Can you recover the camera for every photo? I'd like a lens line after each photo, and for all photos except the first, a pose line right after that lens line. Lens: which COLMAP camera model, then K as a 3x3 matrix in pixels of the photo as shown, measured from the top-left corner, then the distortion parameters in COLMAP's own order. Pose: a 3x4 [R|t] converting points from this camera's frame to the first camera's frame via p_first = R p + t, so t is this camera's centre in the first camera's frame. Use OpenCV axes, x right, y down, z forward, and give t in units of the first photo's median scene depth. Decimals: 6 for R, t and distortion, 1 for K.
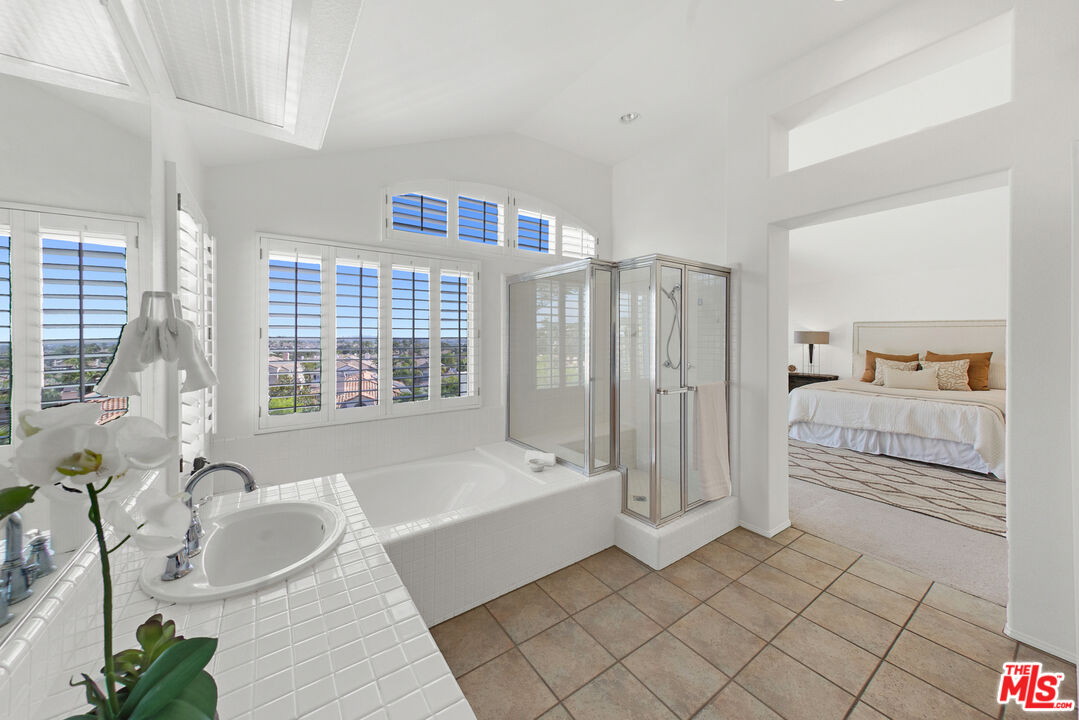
lens RADIAL K [[384.0, 0, 533.5], [0, 384.0, 344.5], [0, 0, 1]] dist [-0.003587, -0.000084]
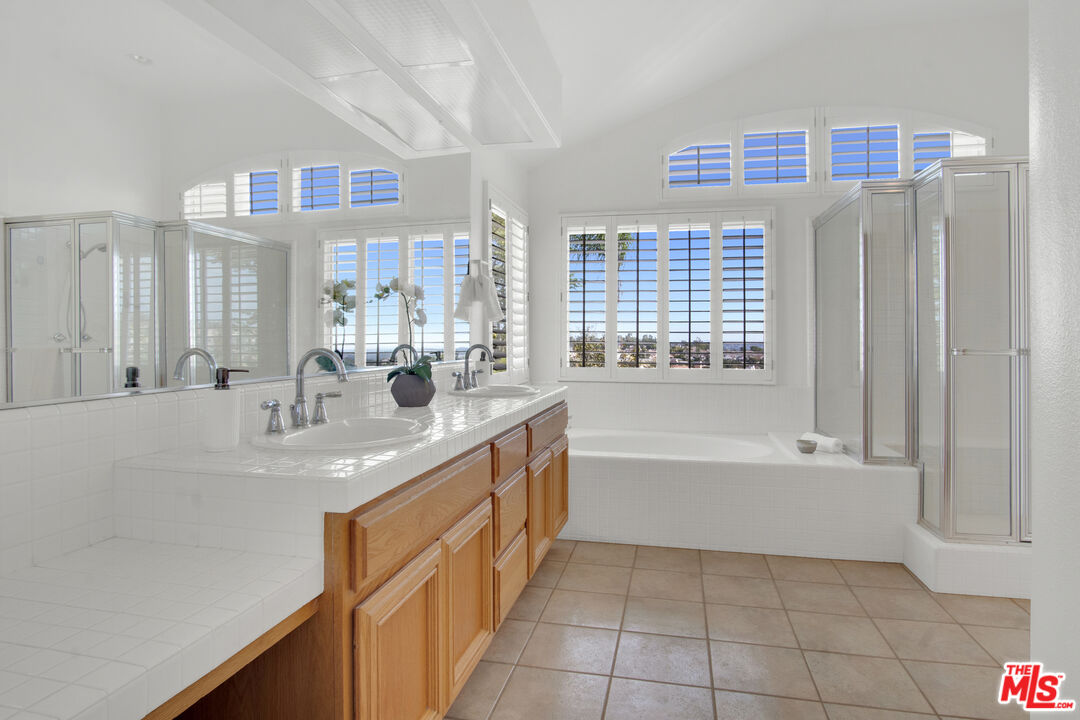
lens RADIAL K [[599.8, 0, 539.3], [0, 599.8, 351.7], [0, 0, 1]] dist [-0.017538, 0.001444]
pose [[0.686336, 0.018194, -0.727057, 0.571773], [-0.016957, 0.999816, 0.009013, 0.117270], [0.727087, 0.006143, 0.686518, -0.311973]]
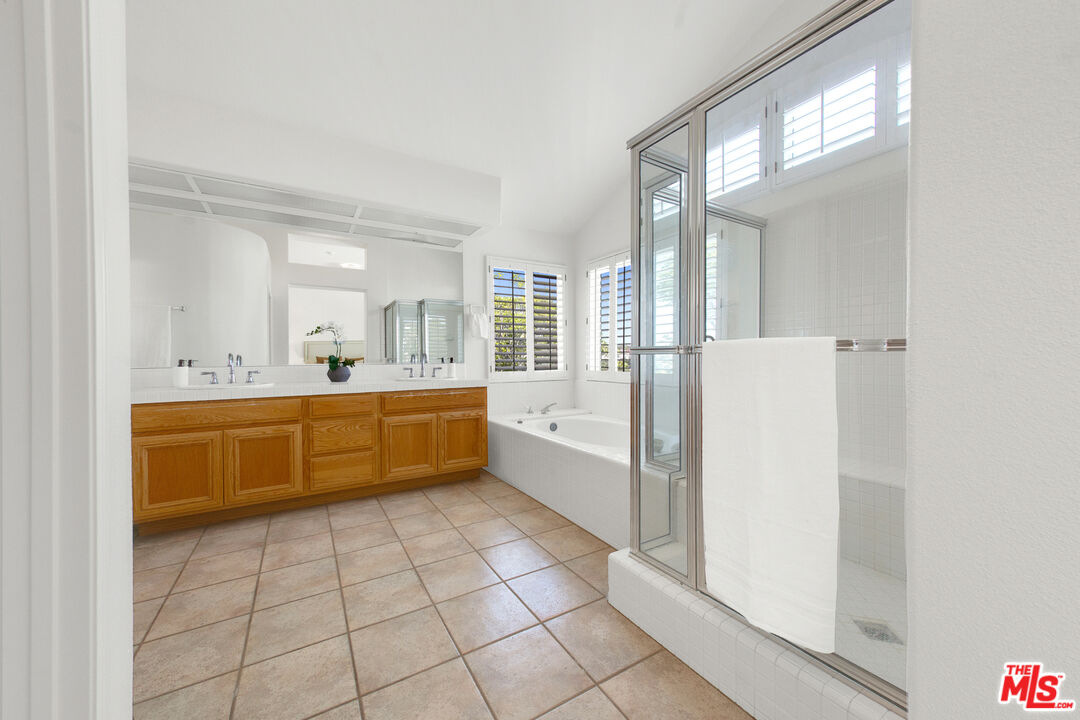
lens RADIAL K [[384.3, 0, 539.5], [0, 384.3, 358.7], [0, 0, 1]] dist [-0.003587, -0.000084]
pose [[-0.056525, 0.008877, -0.998362, 0.957633], [-0.011150, 0.999893, 0.009522, 0.119408], [0.998339, 0.011669, -0.056420, 0.832635]]
